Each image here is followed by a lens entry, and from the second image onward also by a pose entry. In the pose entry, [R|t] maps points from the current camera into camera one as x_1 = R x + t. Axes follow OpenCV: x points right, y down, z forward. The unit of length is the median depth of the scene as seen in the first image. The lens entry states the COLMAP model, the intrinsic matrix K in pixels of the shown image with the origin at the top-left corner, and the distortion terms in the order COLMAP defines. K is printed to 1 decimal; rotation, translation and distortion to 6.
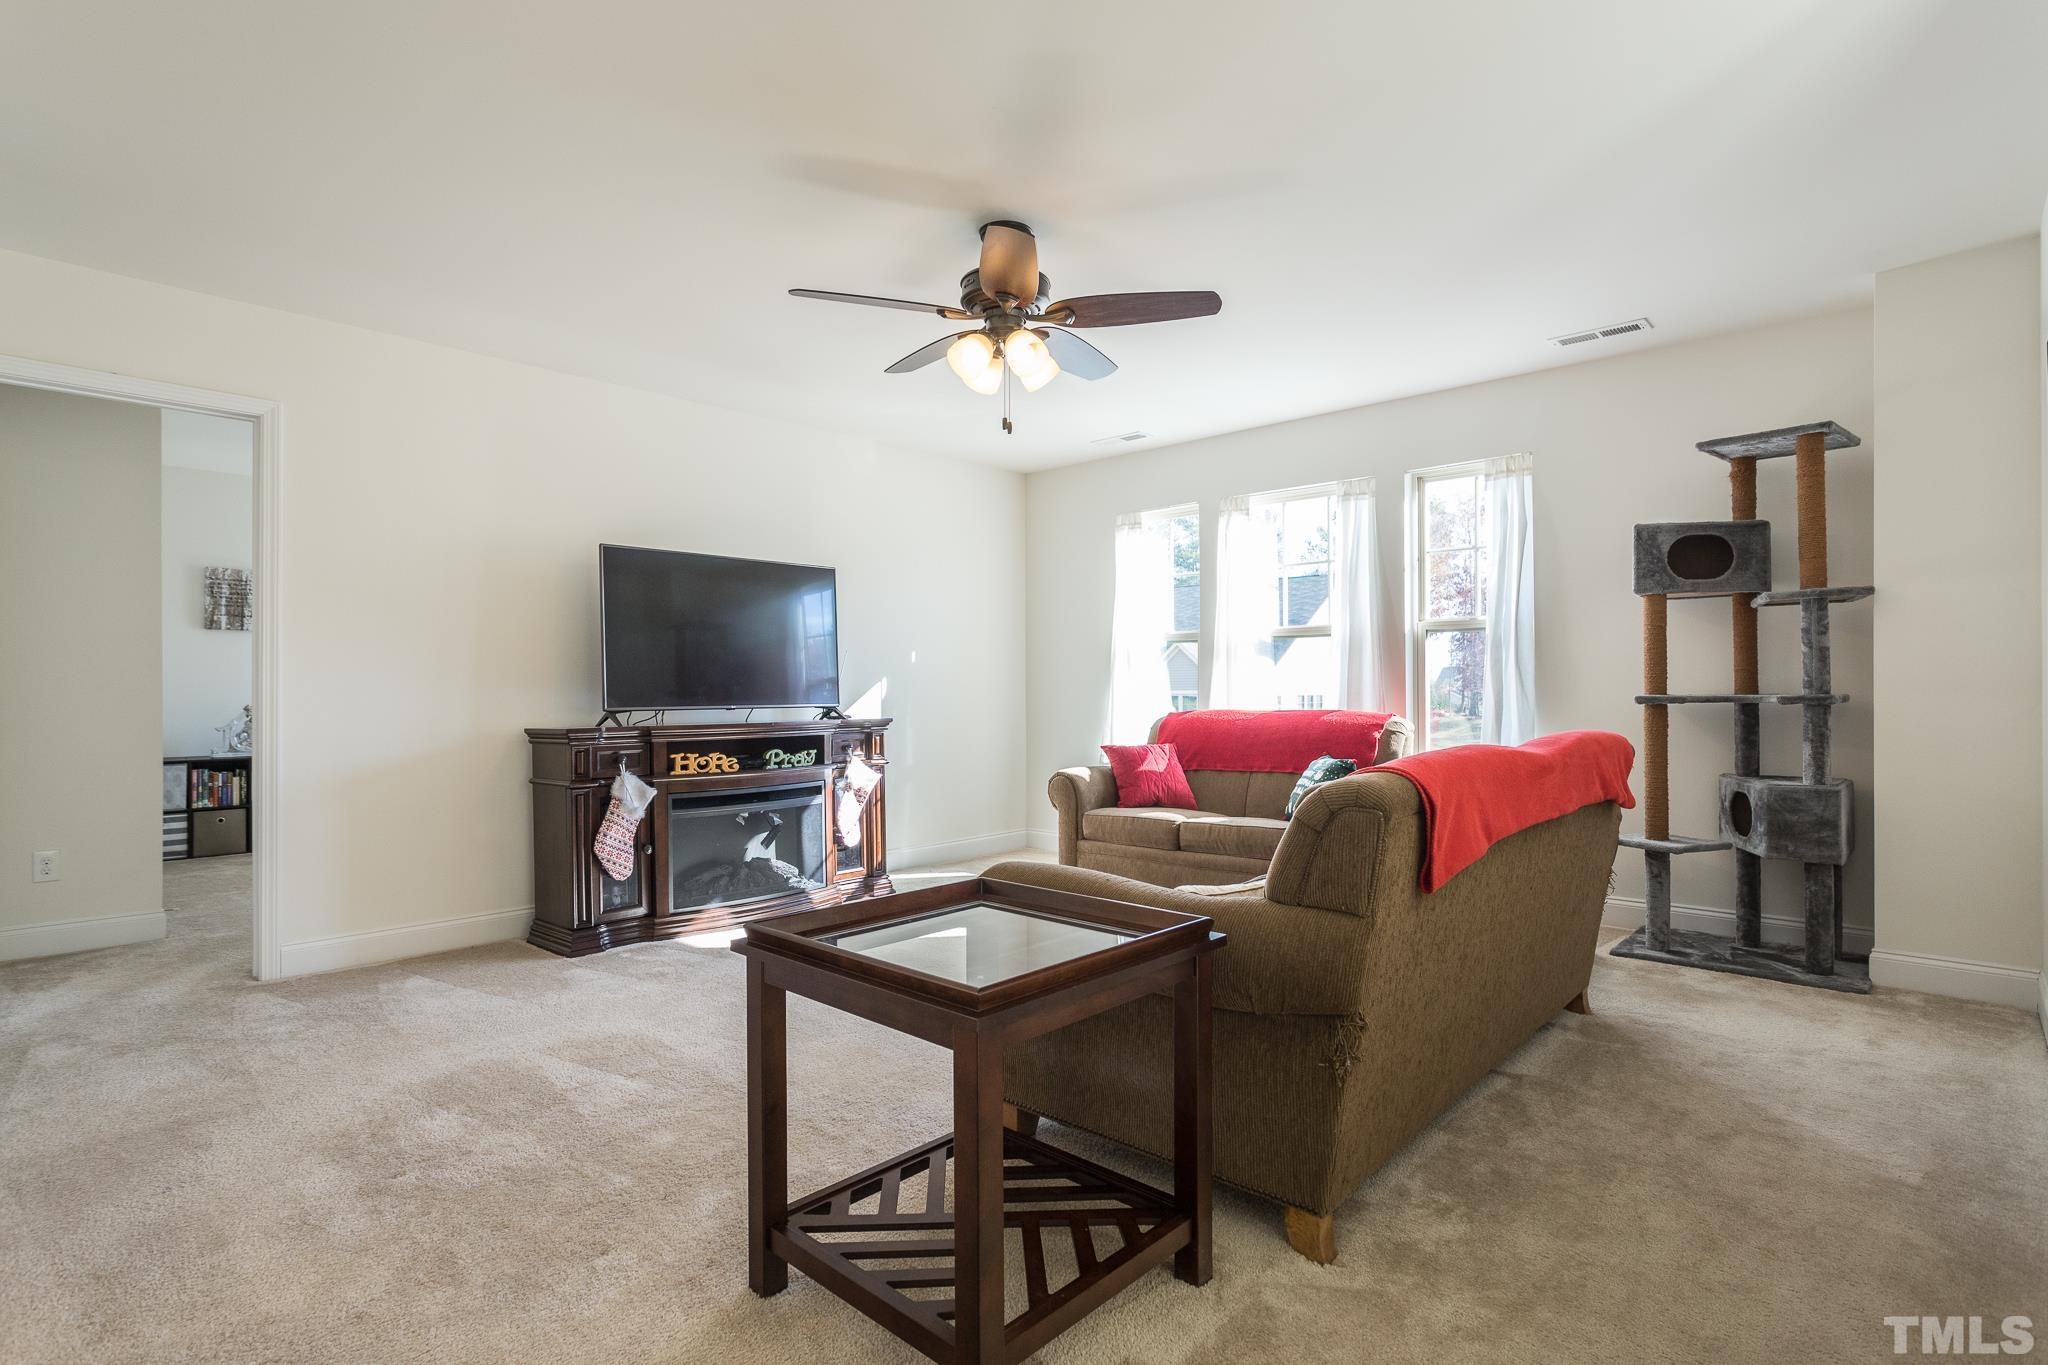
lens RADIAL K [[1014.0, 0, 1060.6], [0, 1014.0, 682.9], [0, 0, 1]] dist [-0.001539, -0.000308]
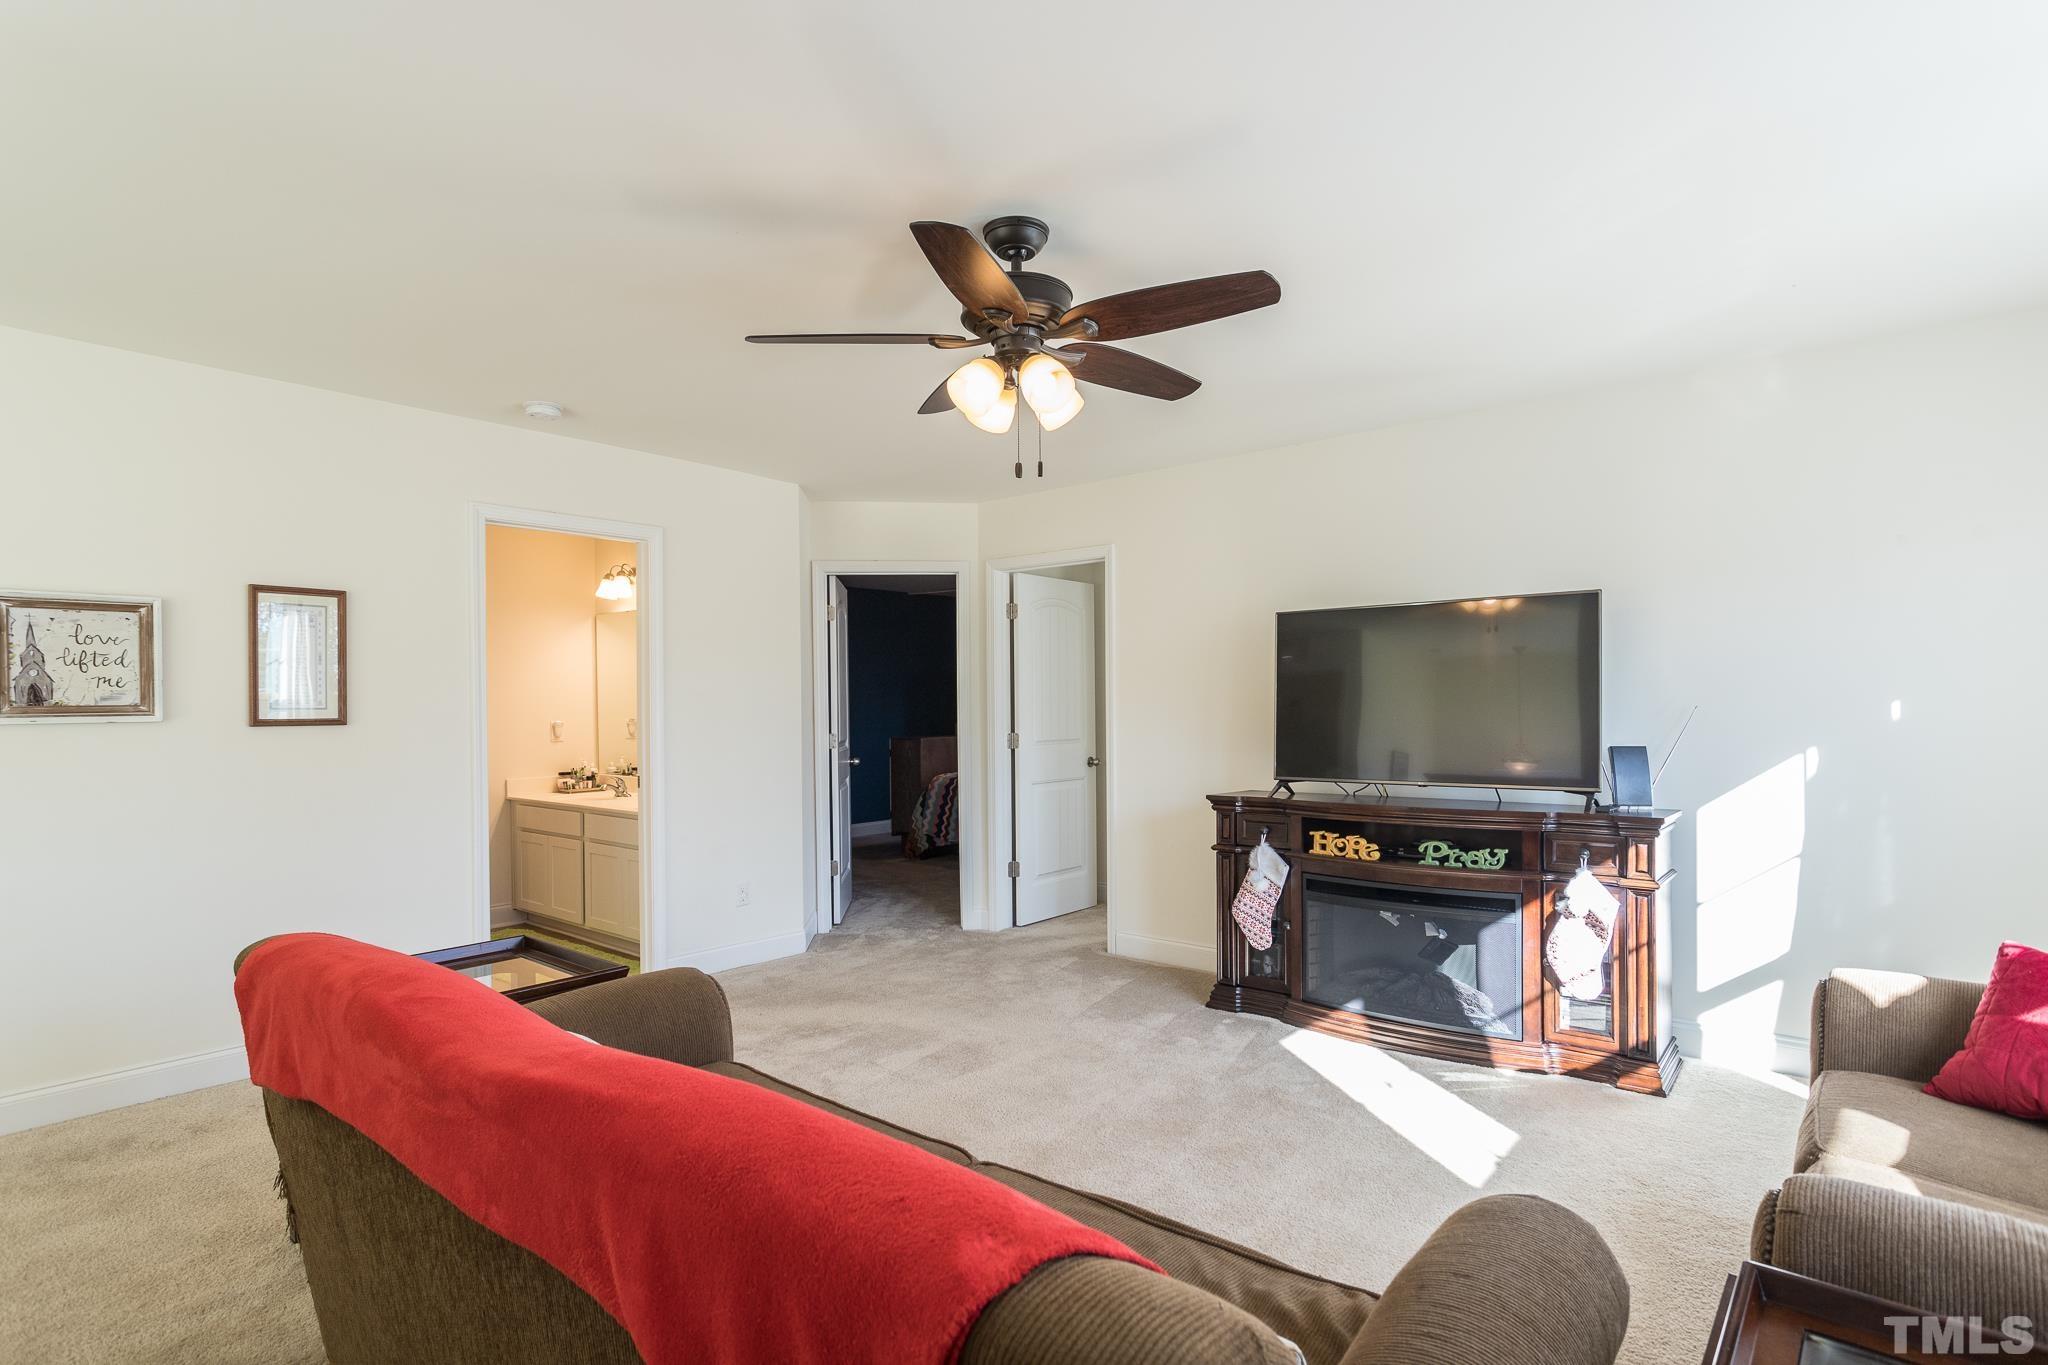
lens RADIAL K [[1014.2, 0, 1019.0], [0, 1014.2, 701.4], [0, 0, 1]] dist [-0.001839, -0.000056]
pose [[0.020471, -0.005628, -0.999775, 0.537056], [0.013287, 0.999897, -0.005357, -0.046479], [0.999702, -0.013175, 0.020544, 0.707099]]
